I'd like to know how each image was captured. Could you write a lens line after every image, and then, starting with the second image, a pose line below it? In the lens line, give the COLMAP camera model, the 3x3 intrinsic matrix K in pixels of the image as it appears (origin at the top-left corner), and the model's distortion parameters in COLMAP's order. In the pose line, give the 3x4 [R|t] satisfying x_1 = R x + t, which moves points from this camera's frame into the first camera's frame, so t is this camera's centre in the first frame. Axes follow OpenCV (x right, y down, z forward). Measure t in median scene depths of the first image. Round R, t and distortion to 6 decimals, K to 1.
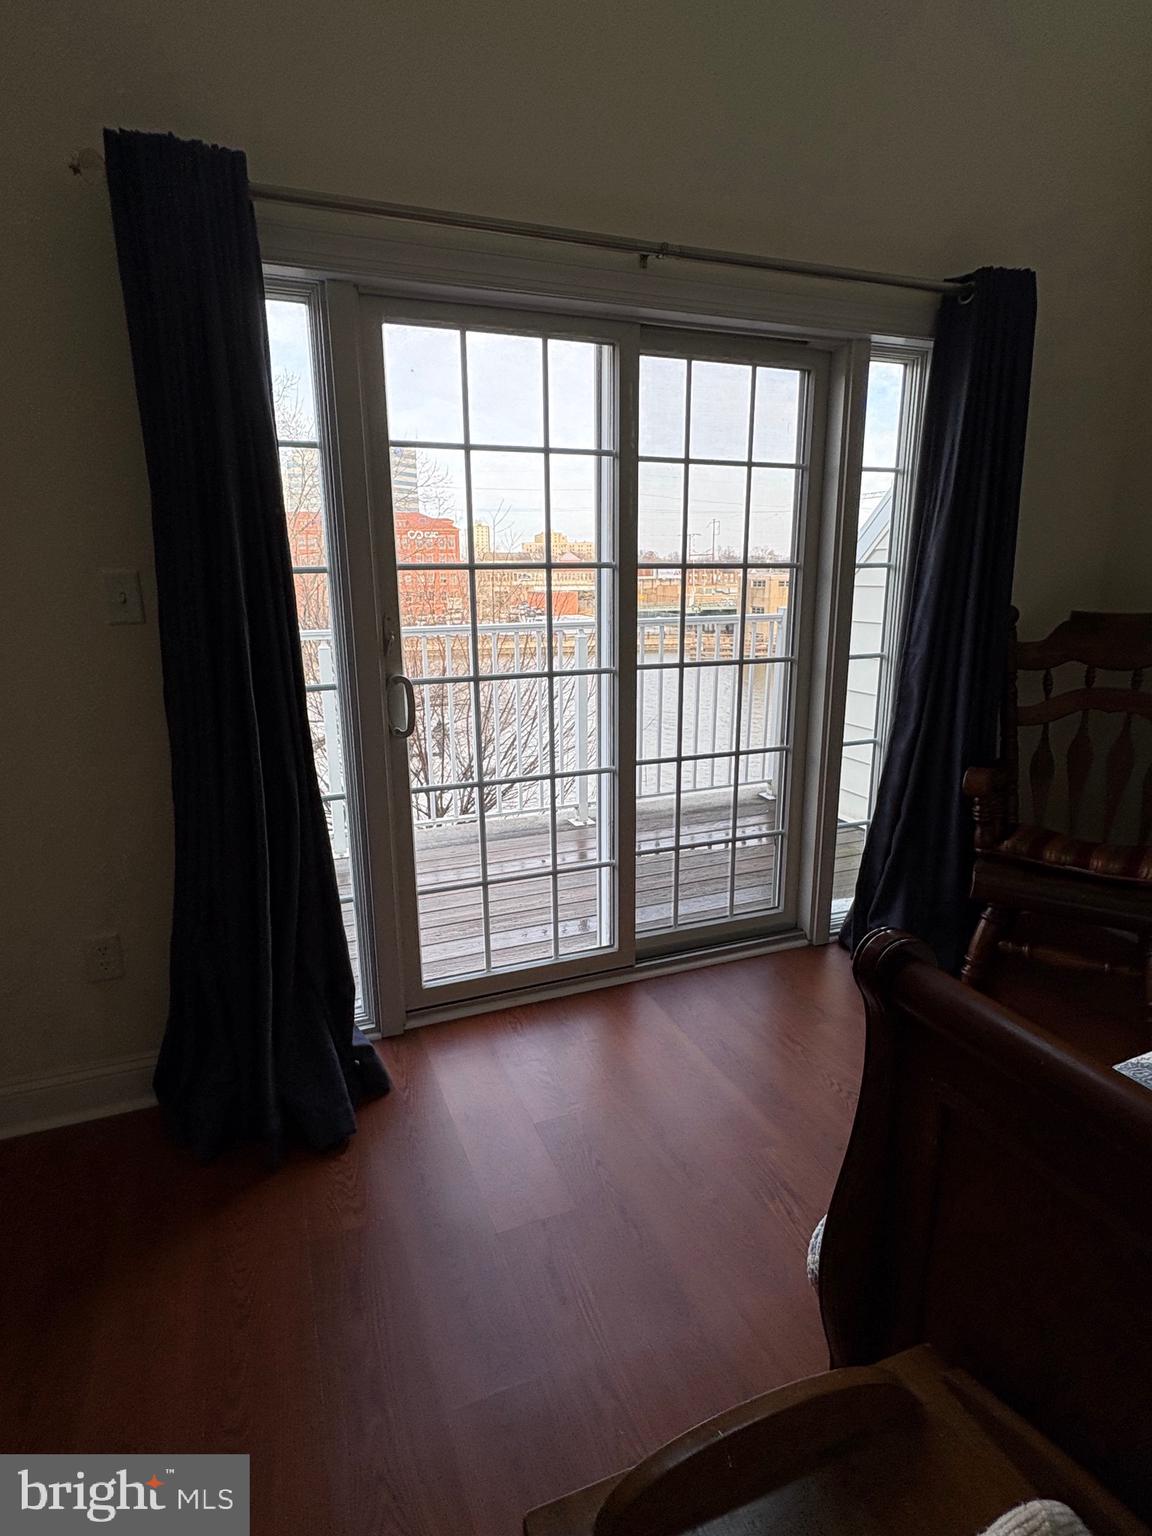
lens RADIAL K [[795.5, 0, 584.3], [0, 795.5, 762.9], [0, 0, 1]] dist [-0.002587, 0.002266]
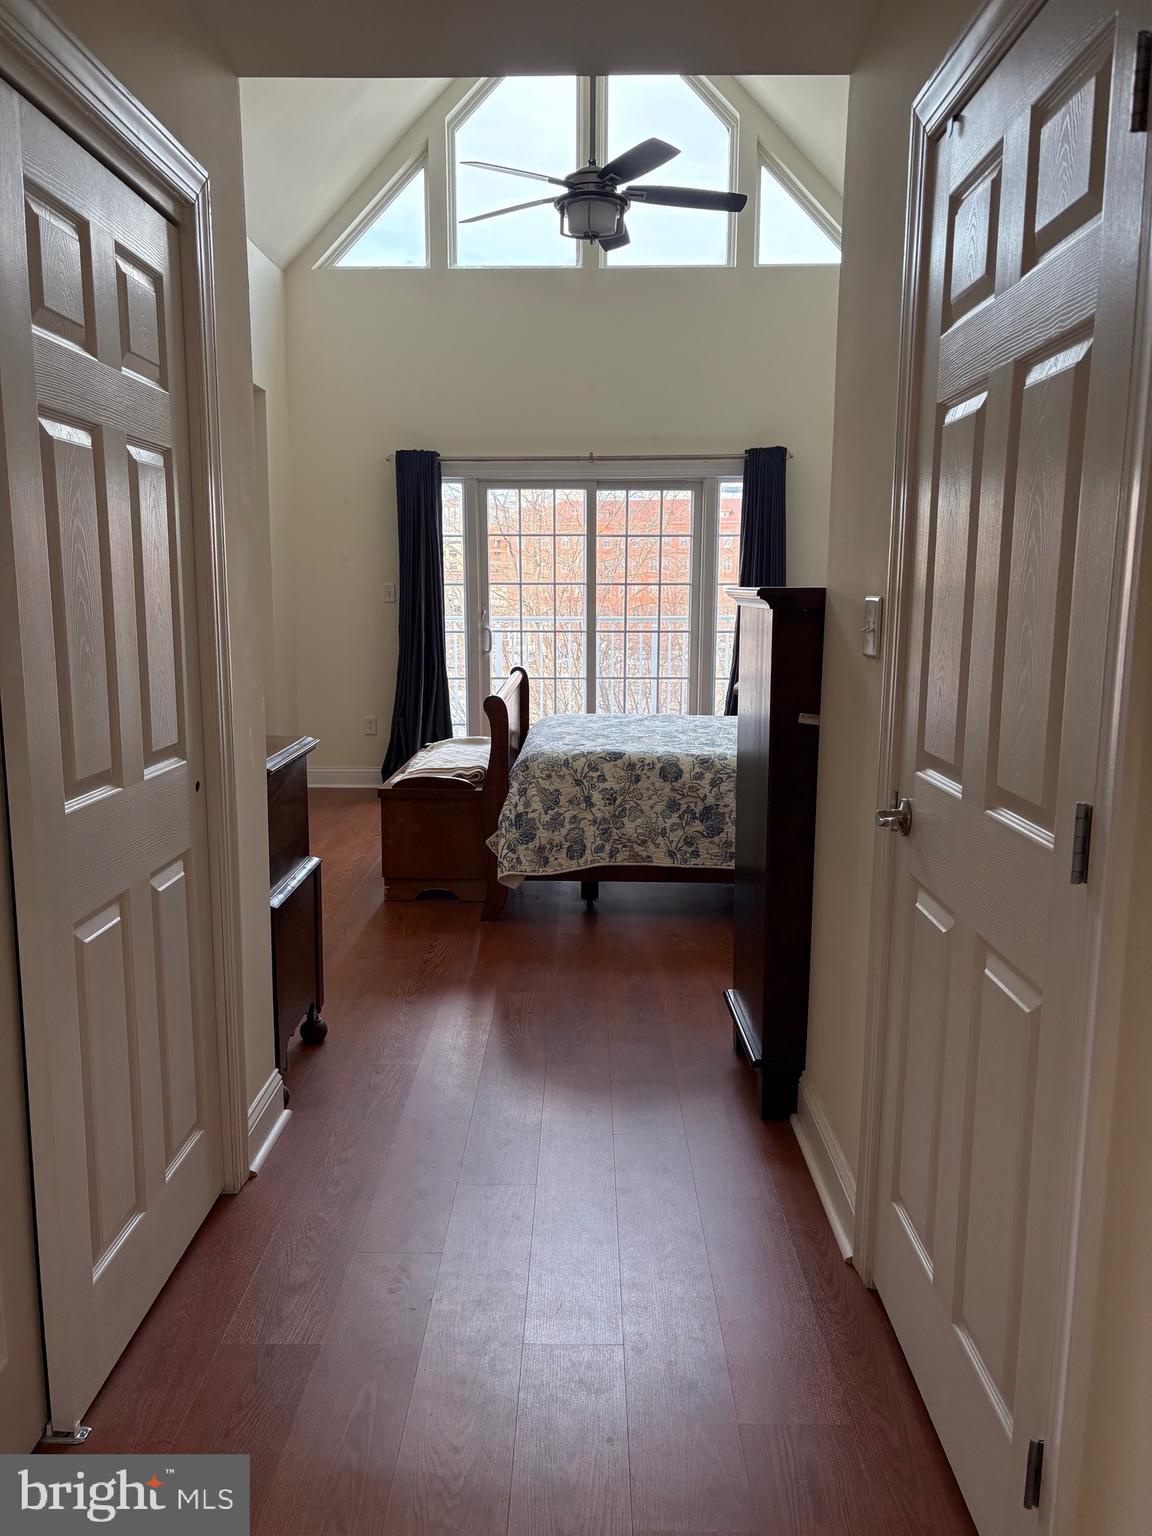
lens RADIAL K [[1163.5, 0, 566.5], [0, 1163.5, 767.2], [0, 0, 1]] dist [0.045607, -0.025683]
pose [[0.922531, 0.073326, -0.378893, 1.184198], [-0.102493, 0.993078, -0.057364, 0.424718], [0.372064, 0.091754, 0.923661, -1.852095]]
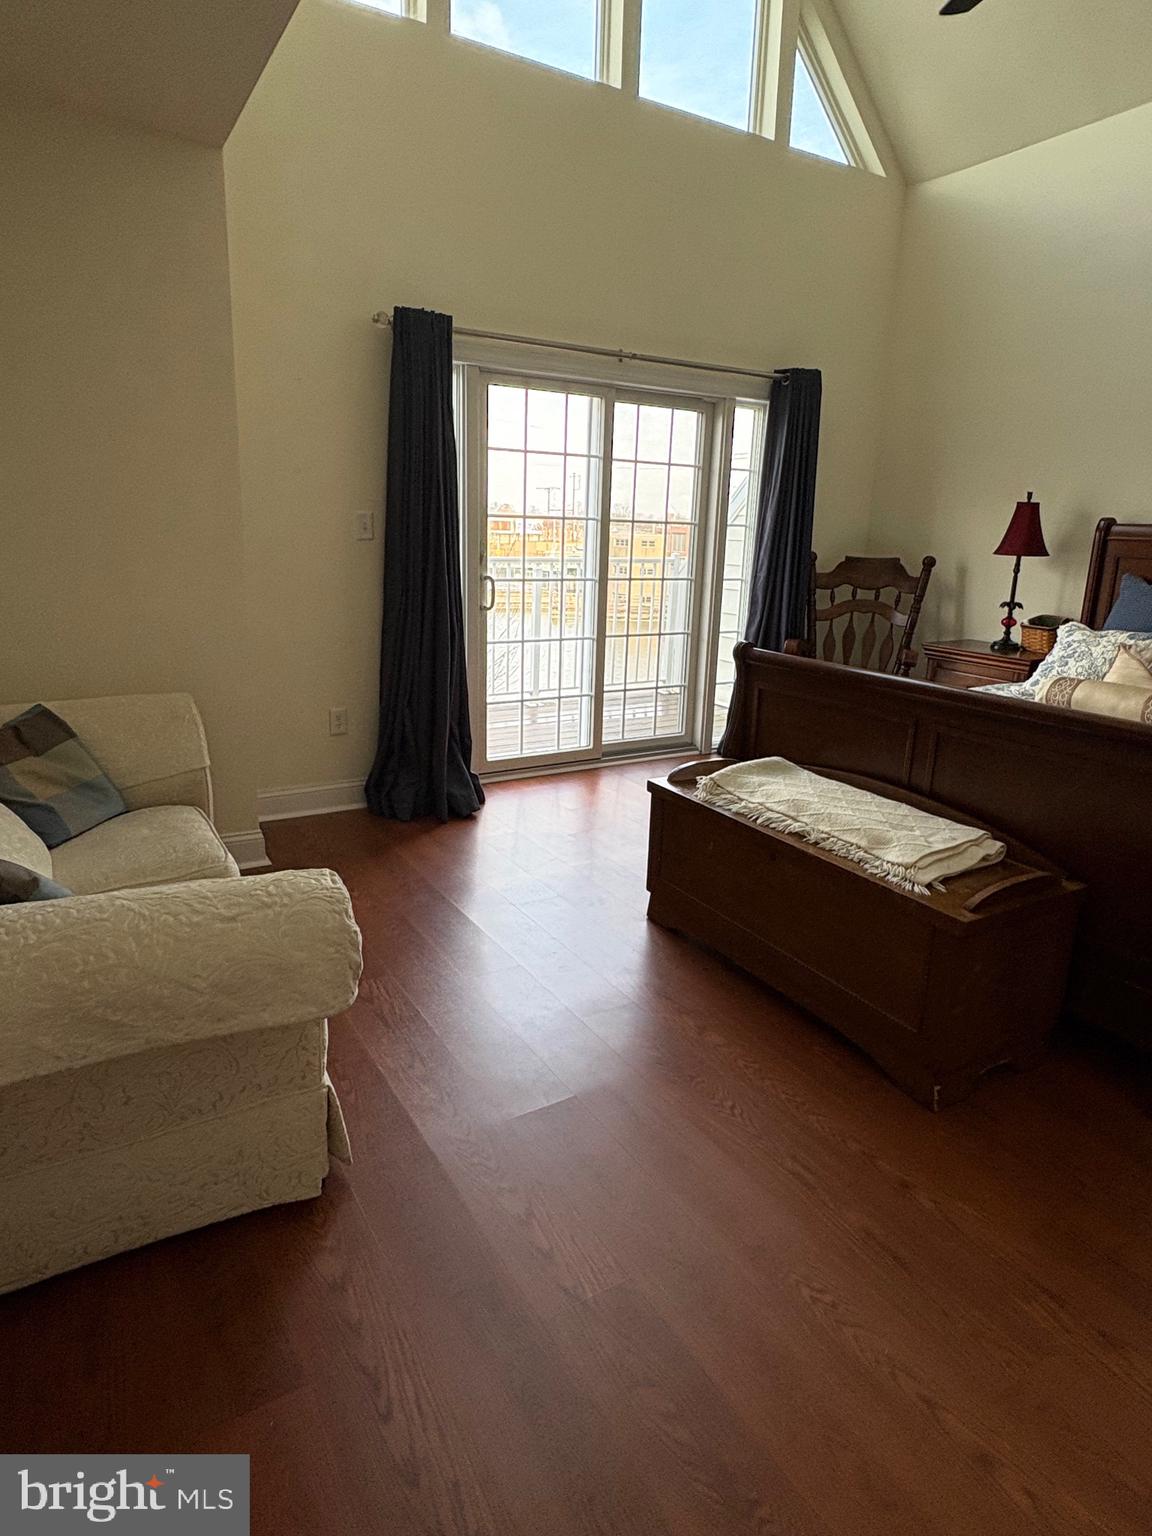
lens RADIAL K [[863.2, 0, 575.2], [0, 863.2, 740.1], [0, 0, 1]] dist [-0.002942, 0.003334]
pose [[0.986100, -0.001681, 0.166145, -0.311954], [0.000452, 0.999972, 0.007434, 0.214566], [-0.166153, -0.007256, 0.986073, -0.834988]]
